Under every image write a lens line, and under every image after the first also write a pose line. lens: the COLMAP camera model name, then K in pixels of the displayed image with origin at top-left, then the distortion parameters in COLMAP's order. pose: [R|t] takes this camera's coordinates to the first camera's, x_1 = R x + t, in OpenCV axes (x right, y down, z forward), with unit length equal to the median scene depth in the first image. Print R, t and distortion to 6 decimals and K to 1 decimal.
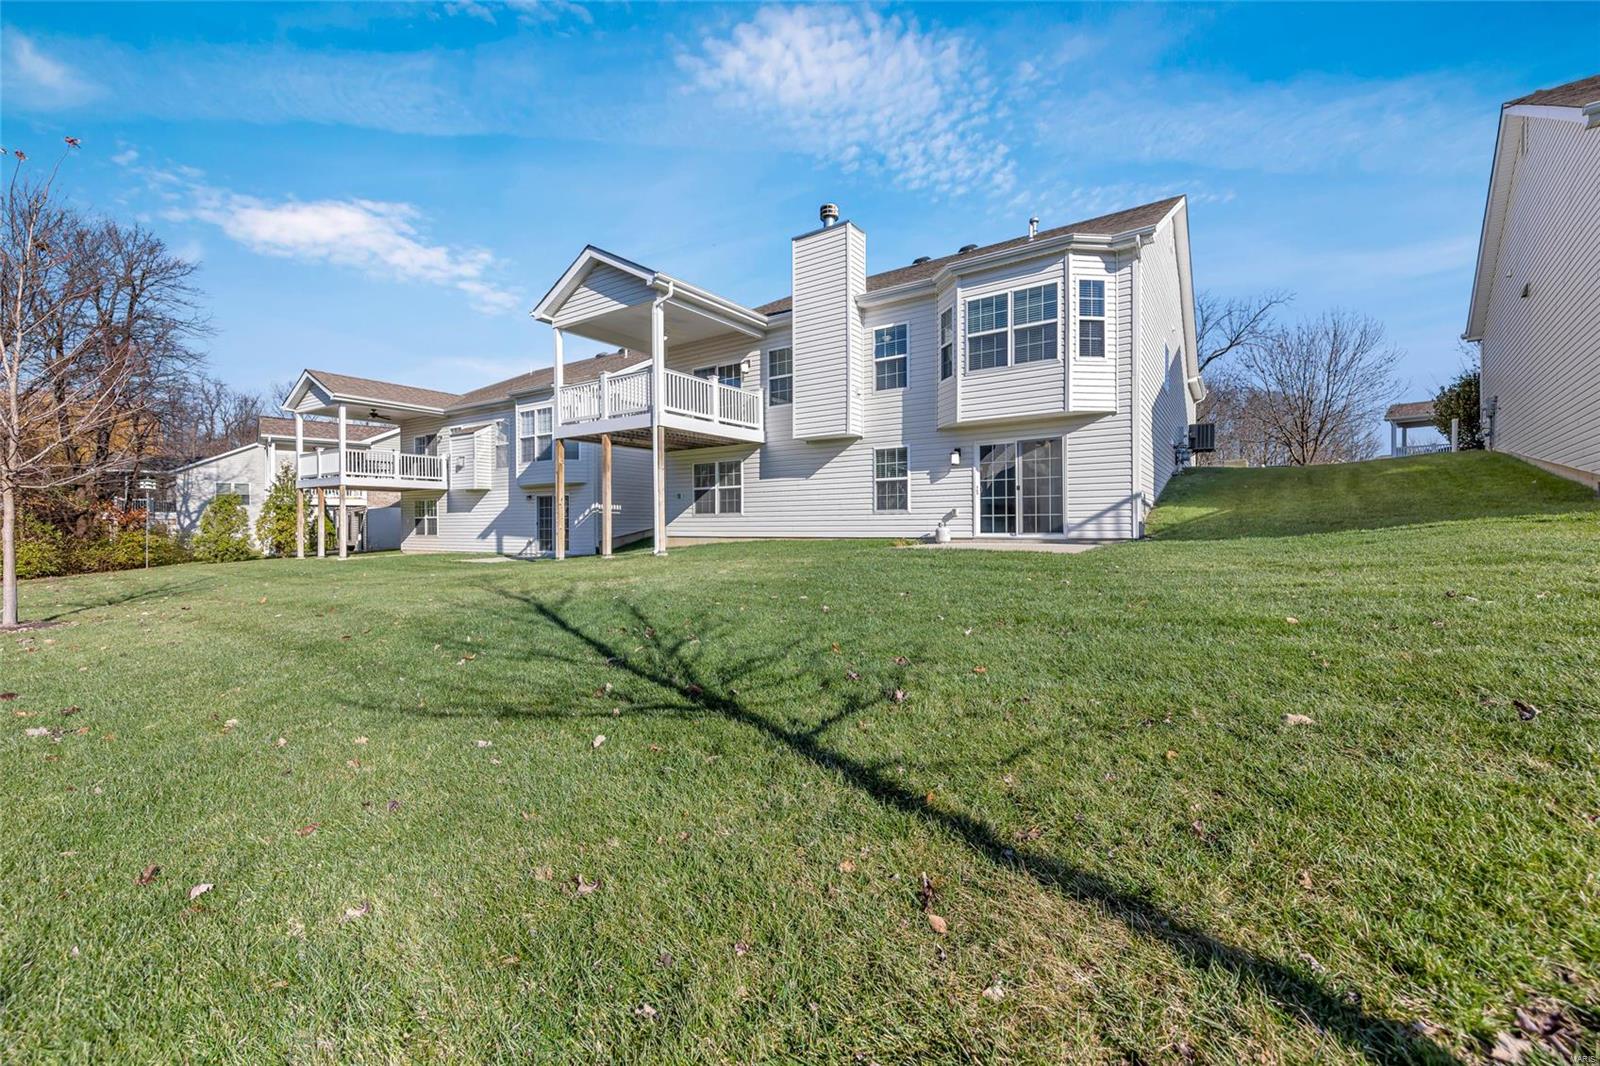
lens RADIAL K [[638.4, 0, 804.8], [0, 638.4, 535.2], [0, 0, 1]] dist [0.003502, 0.000187]
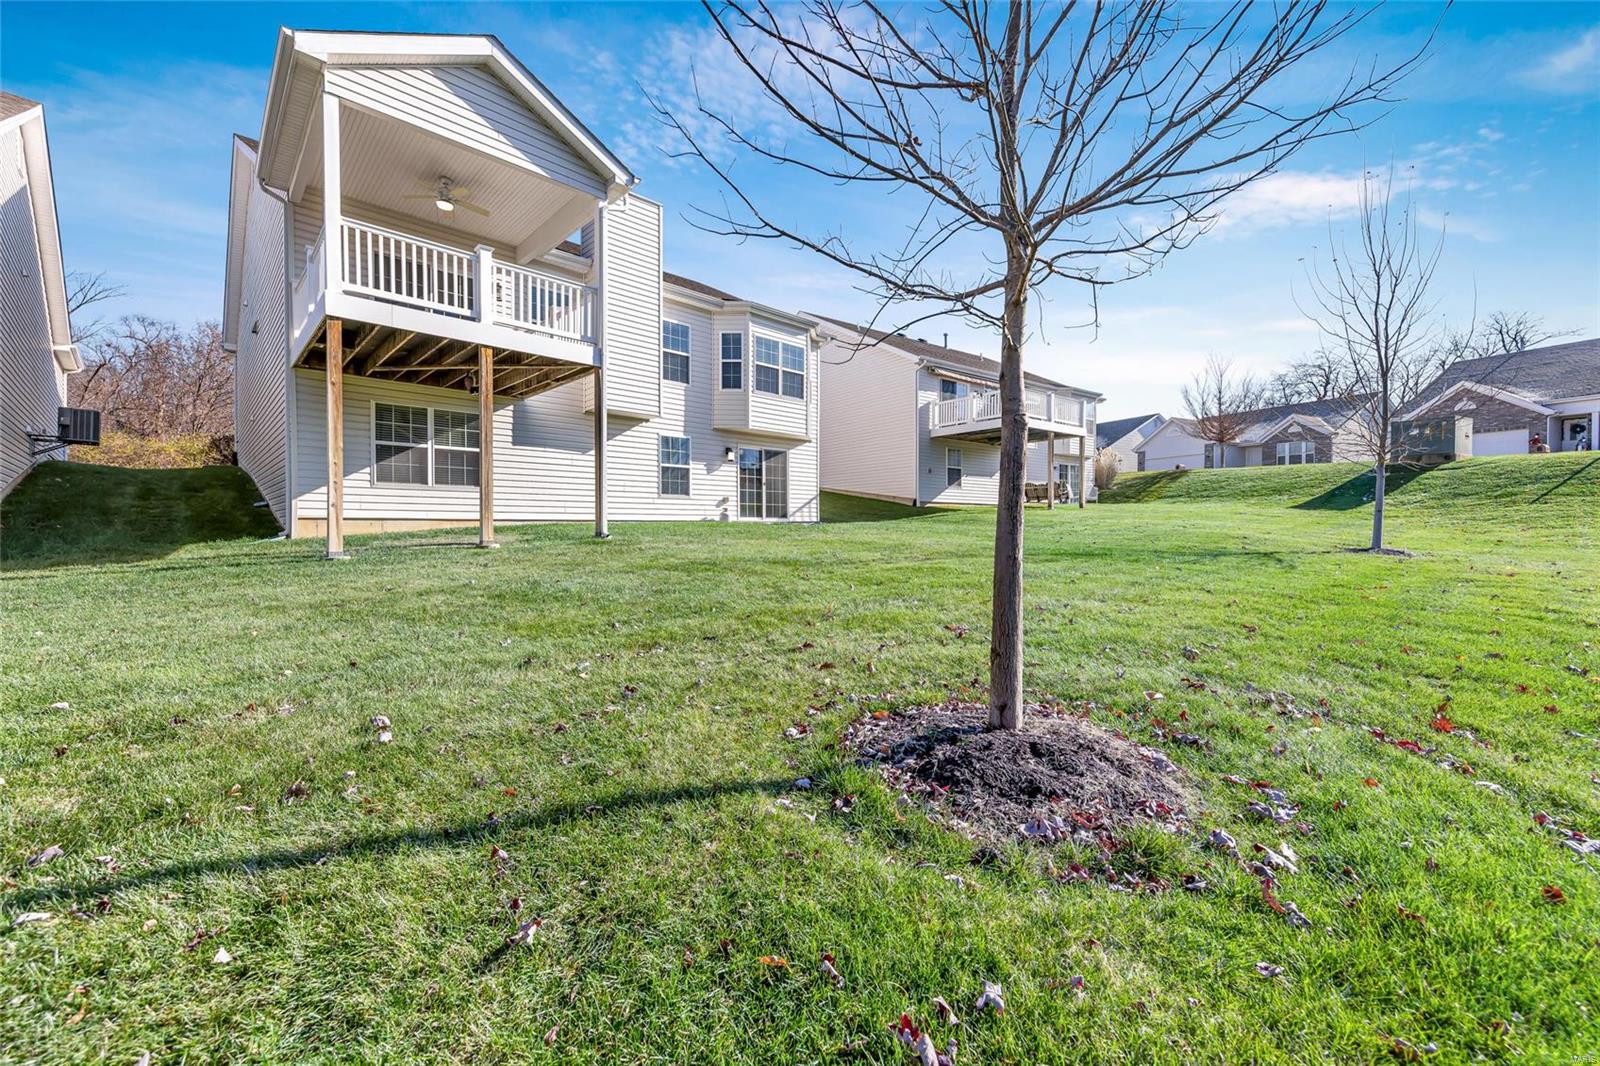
lens RADIAL K [[630.7, 0, 800.0], [0, 630.7, 533.0], [0, 0, 1]] dist [0.001729, 0.000111]
pose [[0.210565, -0.007283, 0.977553, -0.880861], [0.008166, 0.999950, 0.005691, 0.020391], [-0.977546, 0.006784, 0.210614, 0.596201]]
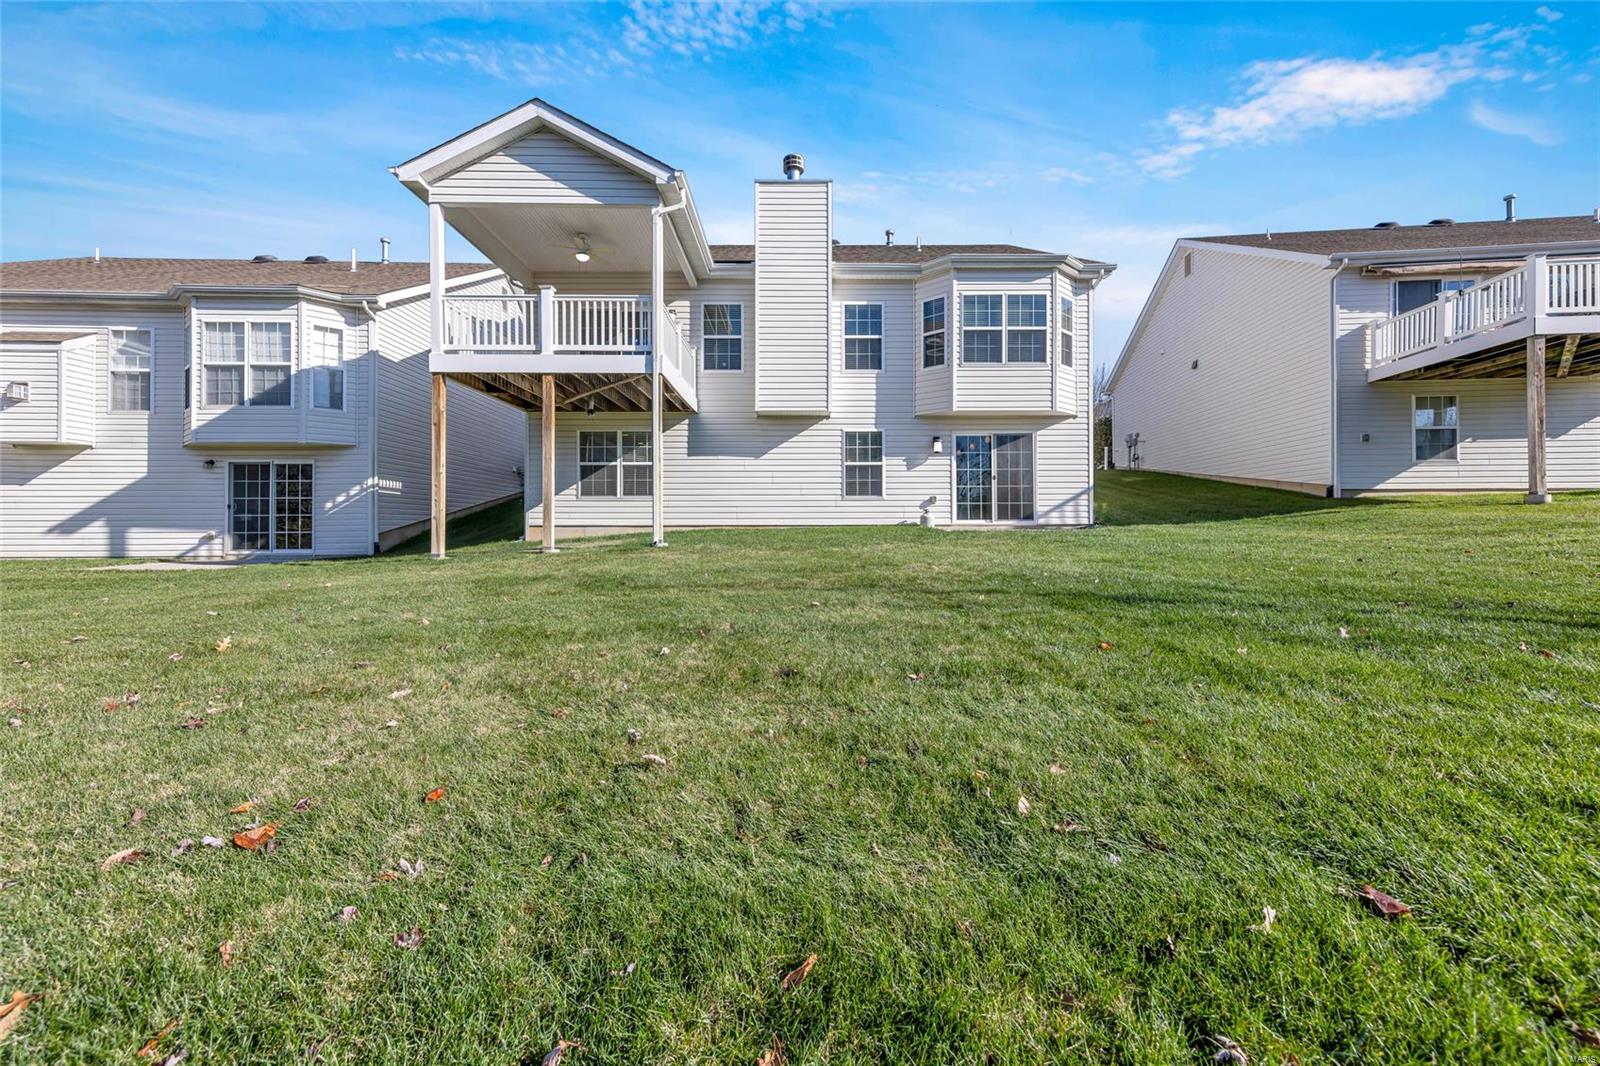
lens RADIAL K [[644.5, 0, 801.7], [0, 644.5, 525.1], [0, 0, 1]] dist [0.006122, -0.000065]
pose [[0.821531, 0.003800, 0.570152, -0.505705], [0.005096, 0.999889, -0.014008, 0.017330], [-0.570141, 0.014414, 0.821420, 0.273412]]
